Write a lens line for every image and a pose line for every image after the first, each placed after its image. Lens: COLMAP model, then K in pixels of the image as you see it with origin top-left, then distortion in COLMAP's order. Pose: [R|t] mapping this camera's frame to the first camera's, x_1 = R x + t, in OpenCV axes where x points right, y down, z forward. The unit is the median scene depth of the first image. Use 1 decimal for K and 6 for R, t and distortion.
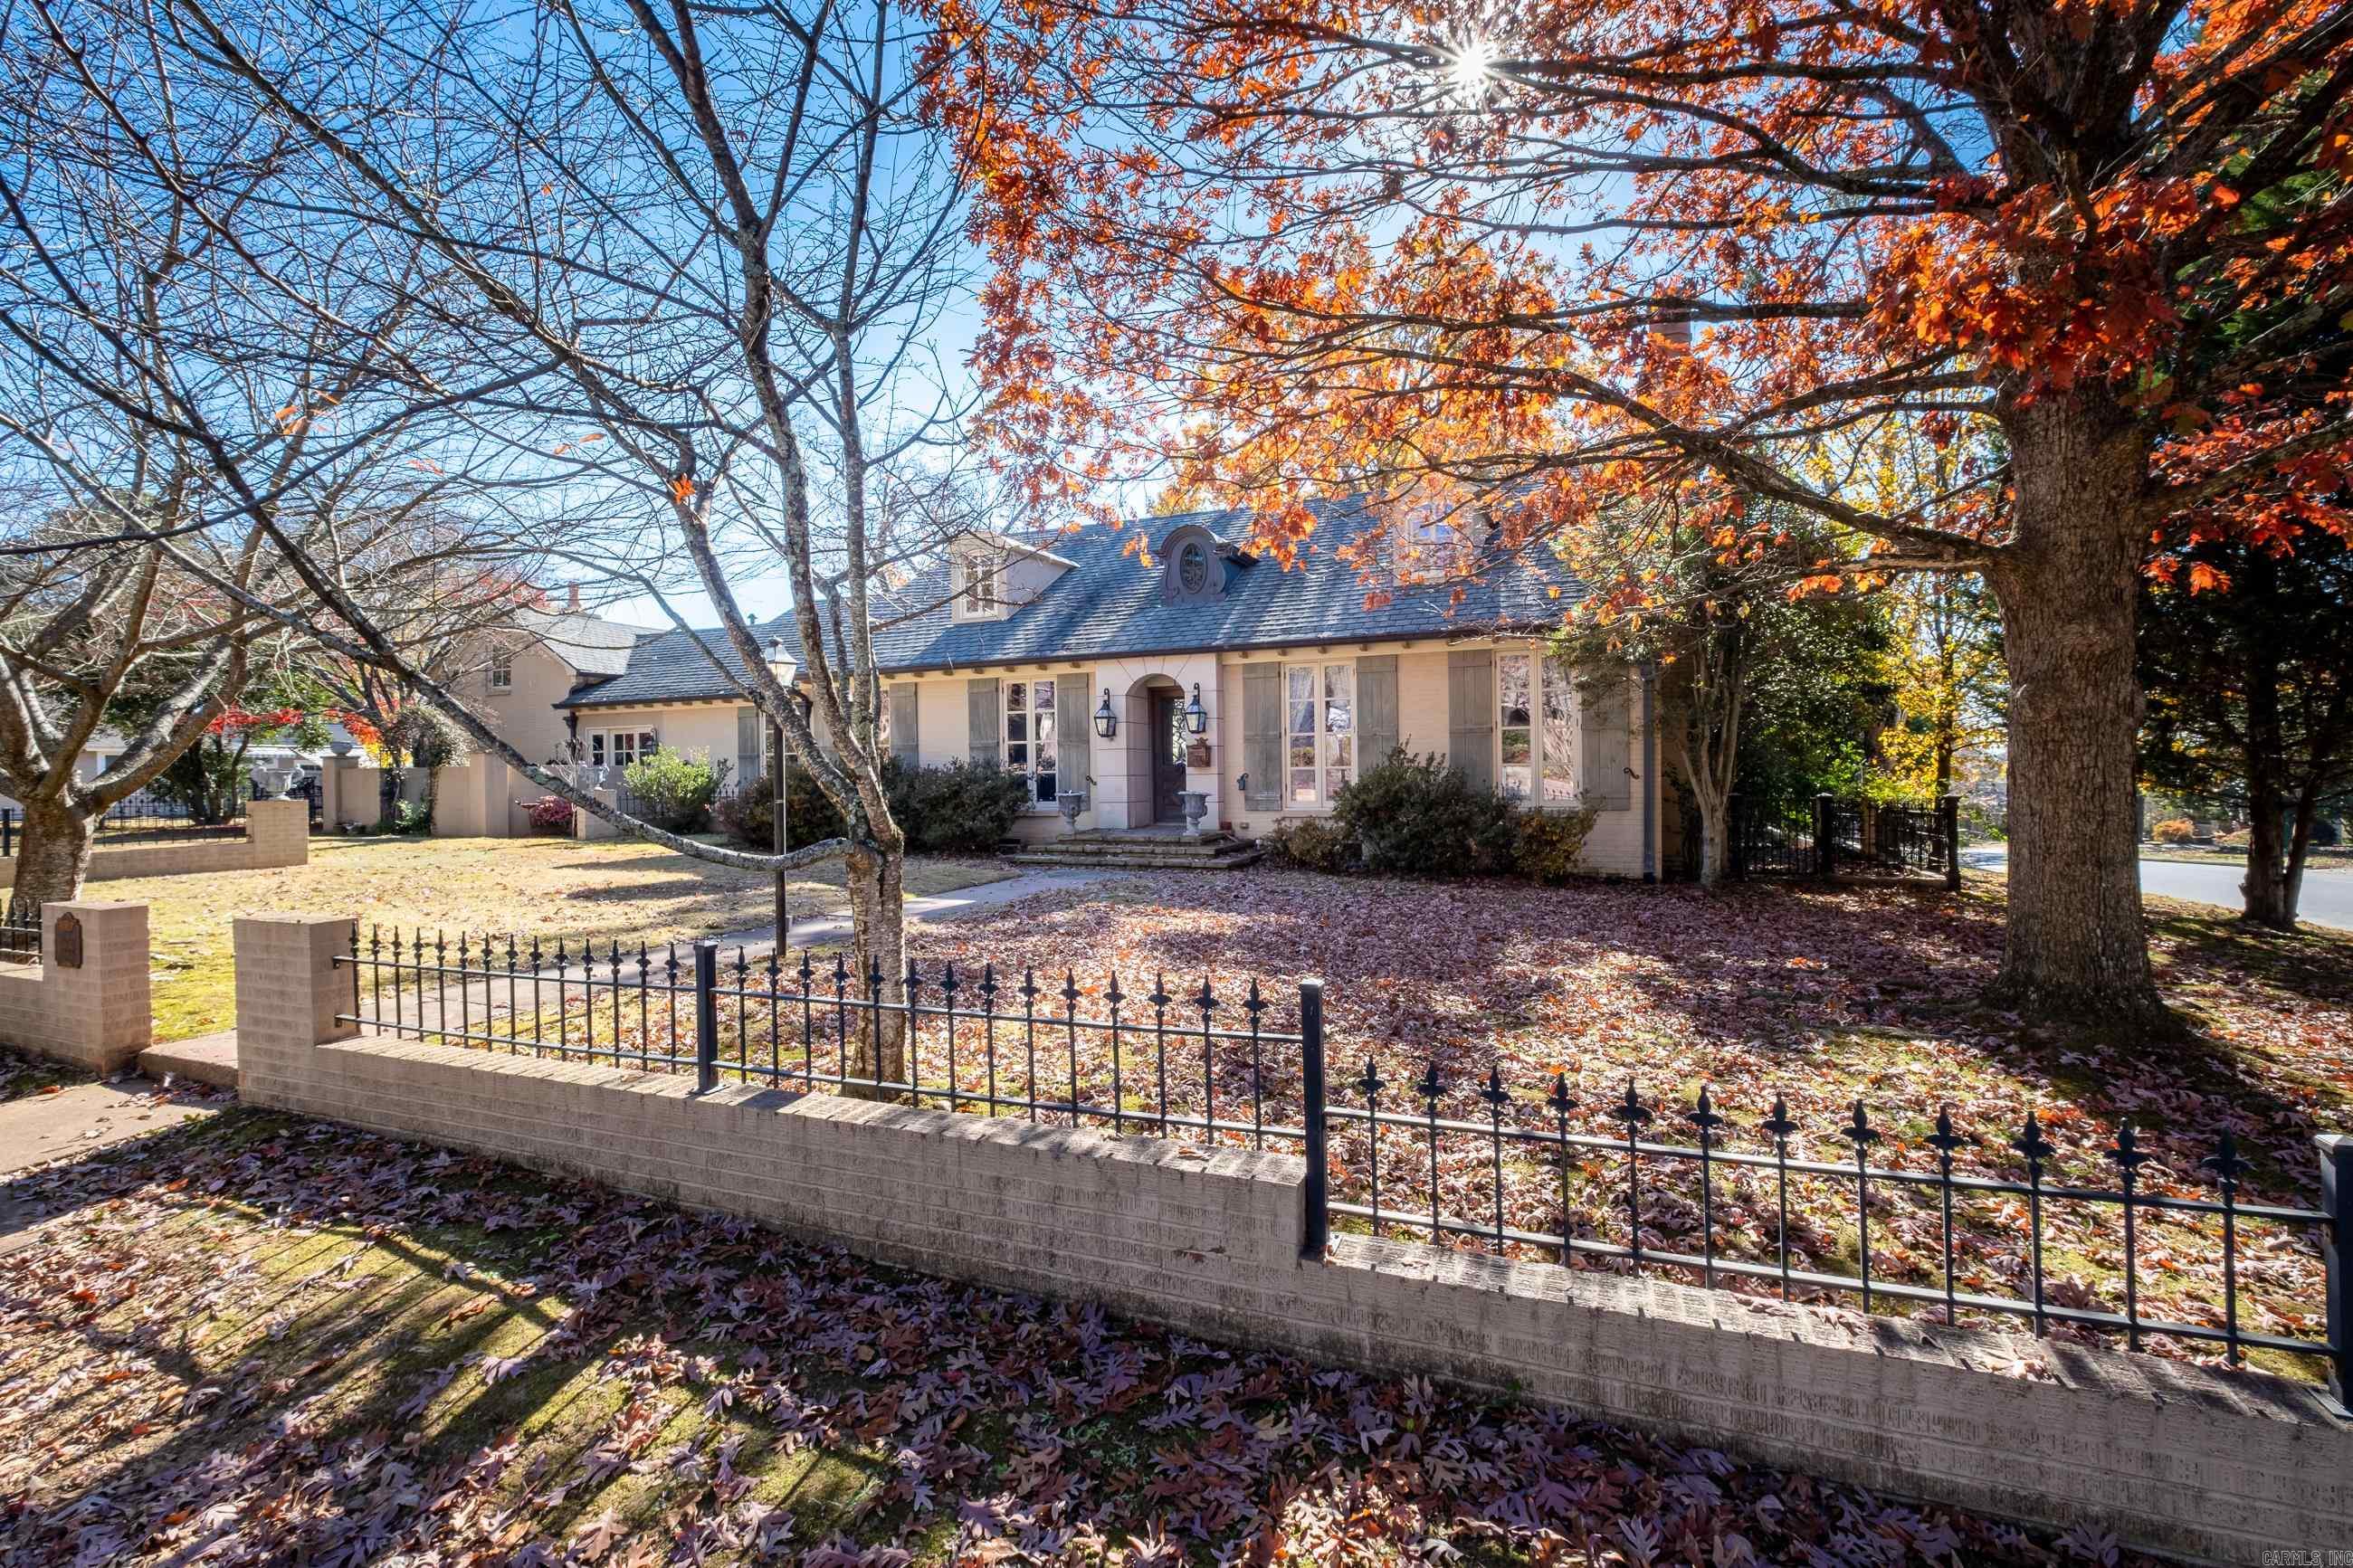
lens RADIAL K [[1031.4, 0, 1177.8], [0, 1031.4, 781.6], [0, 0, 1]] dist [0.004945, 0.000254]
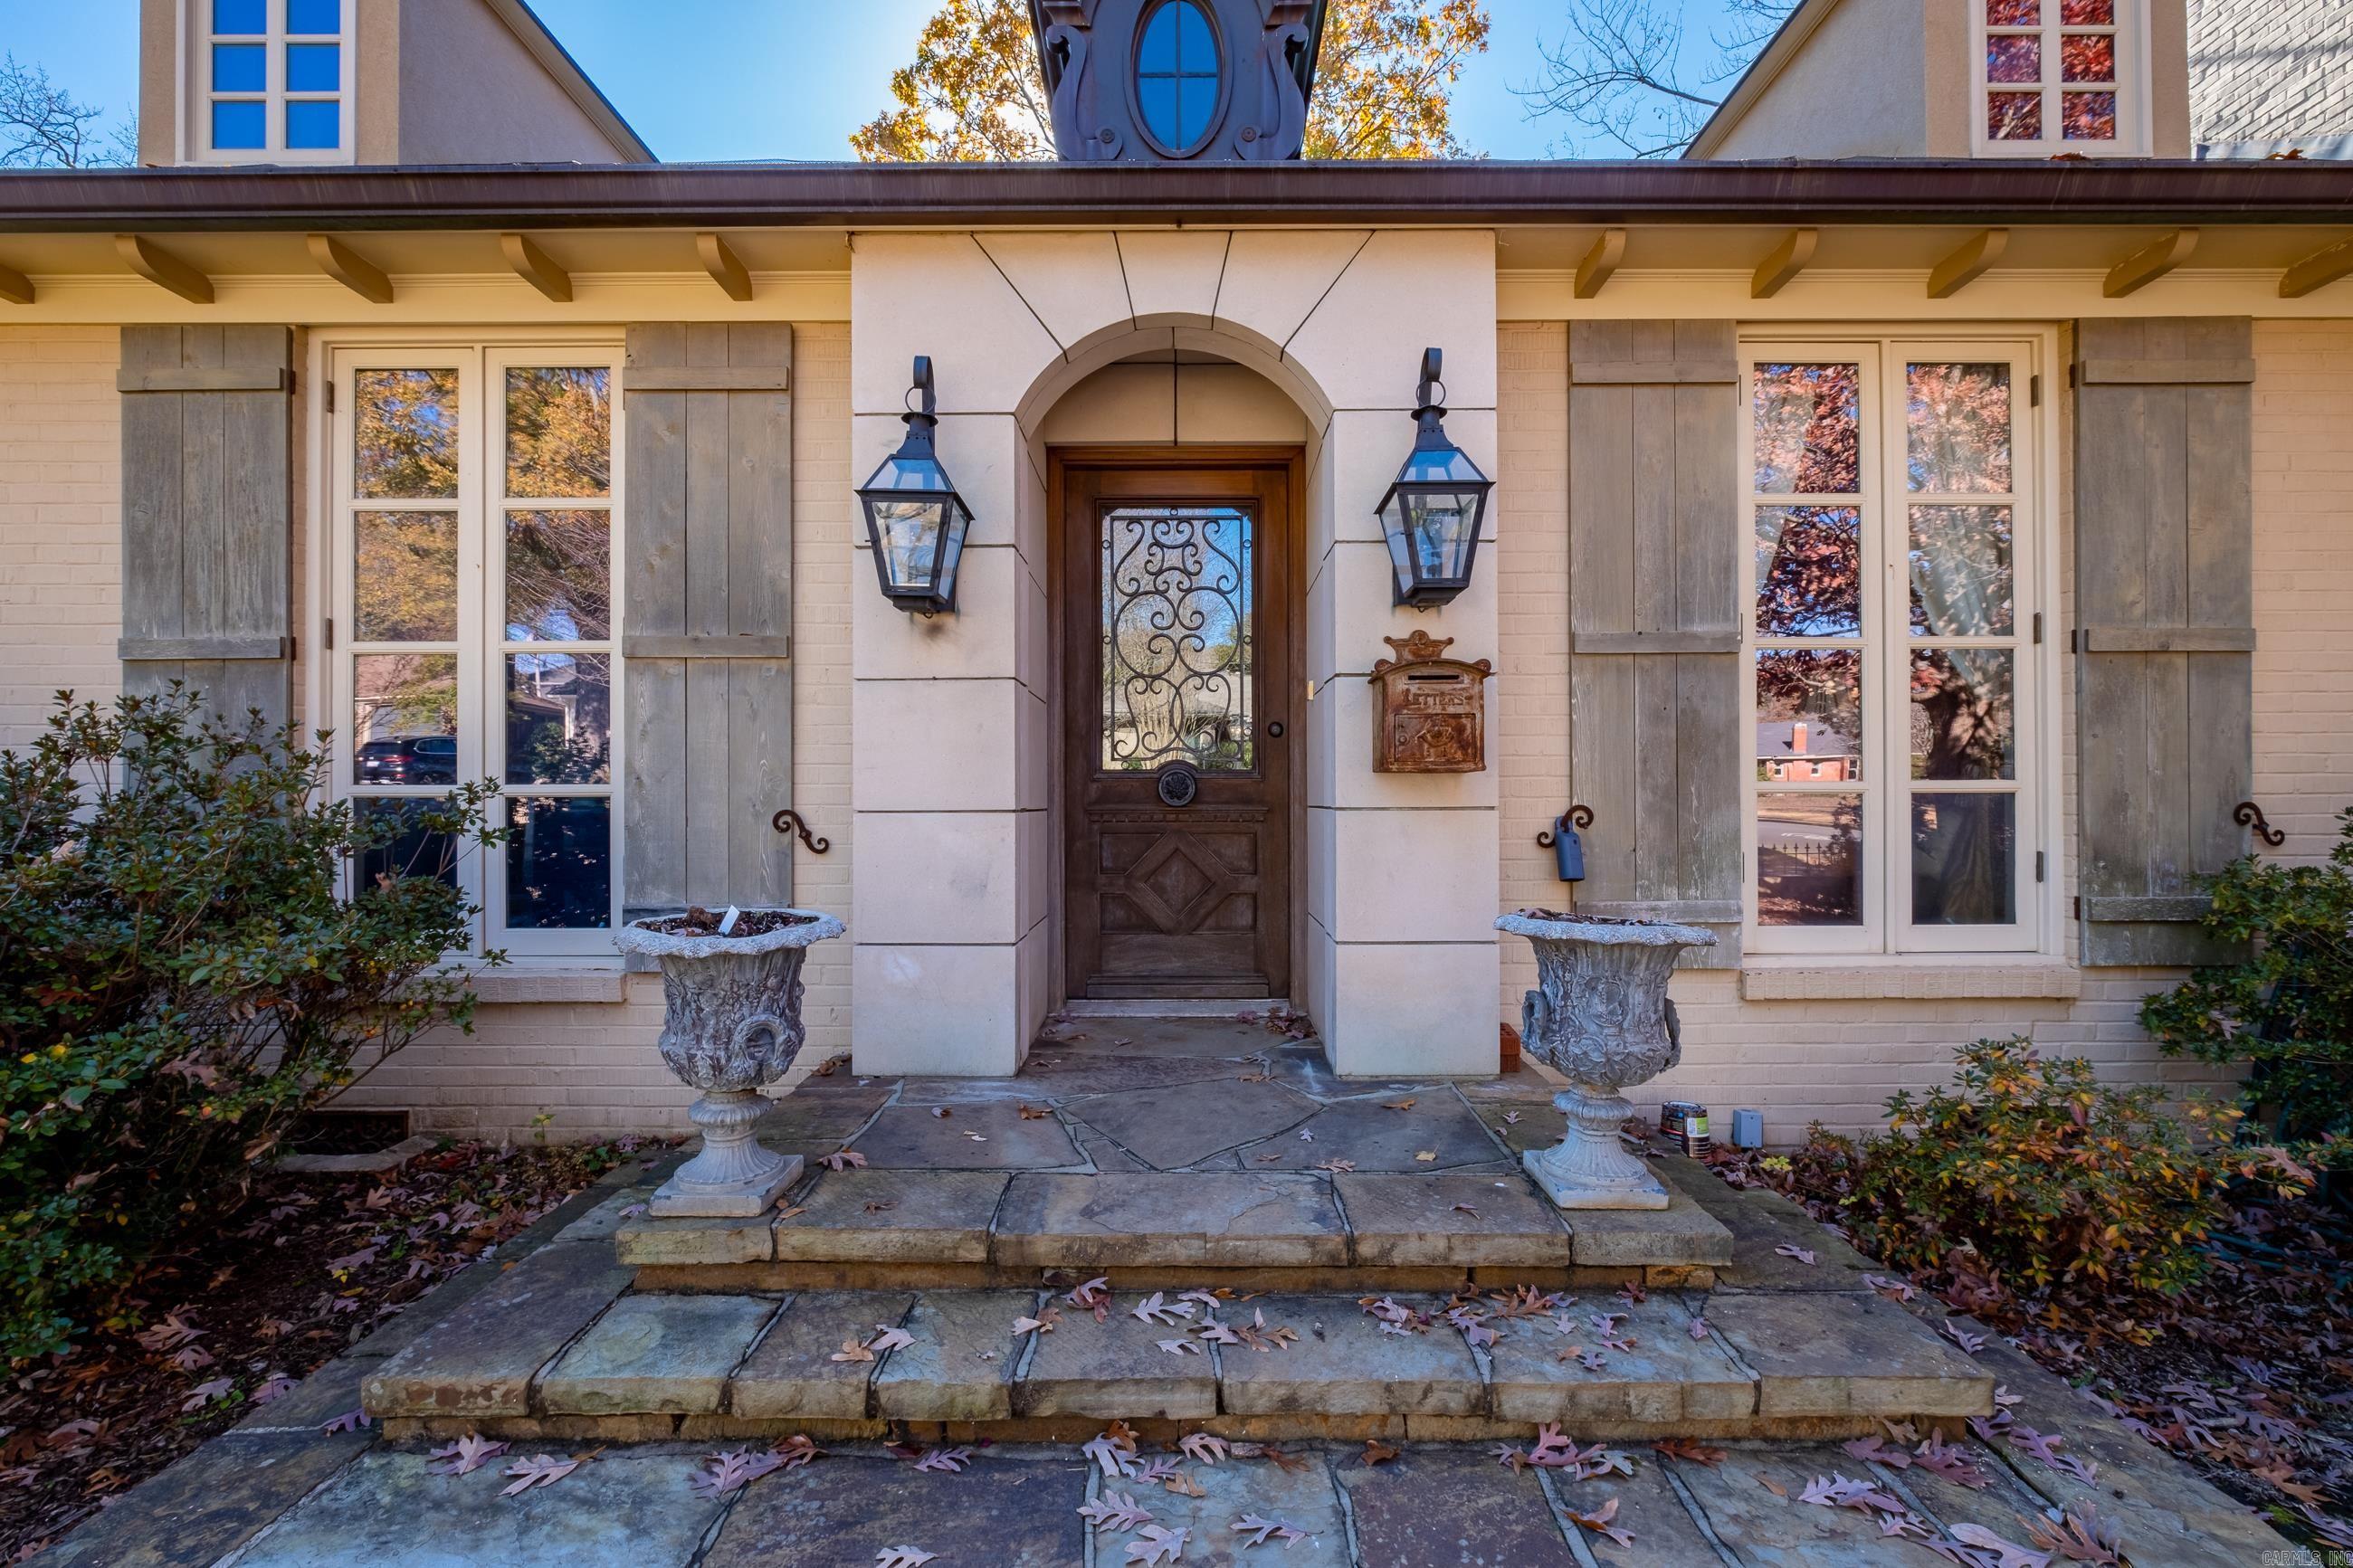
lens RADIAL K [[1031.4, 0, 1179.9], [0, 1031.4, 782.3], [0, 0, 1]] dist [0.004945, 0.000254]
pose [[0.926394, 0.011239, 0.376388, -0.093269], [-0.003624, 0.999774, -0.020936, -0.006370], [-0.376538, 0.018031, 0.926226, 0.783046]]
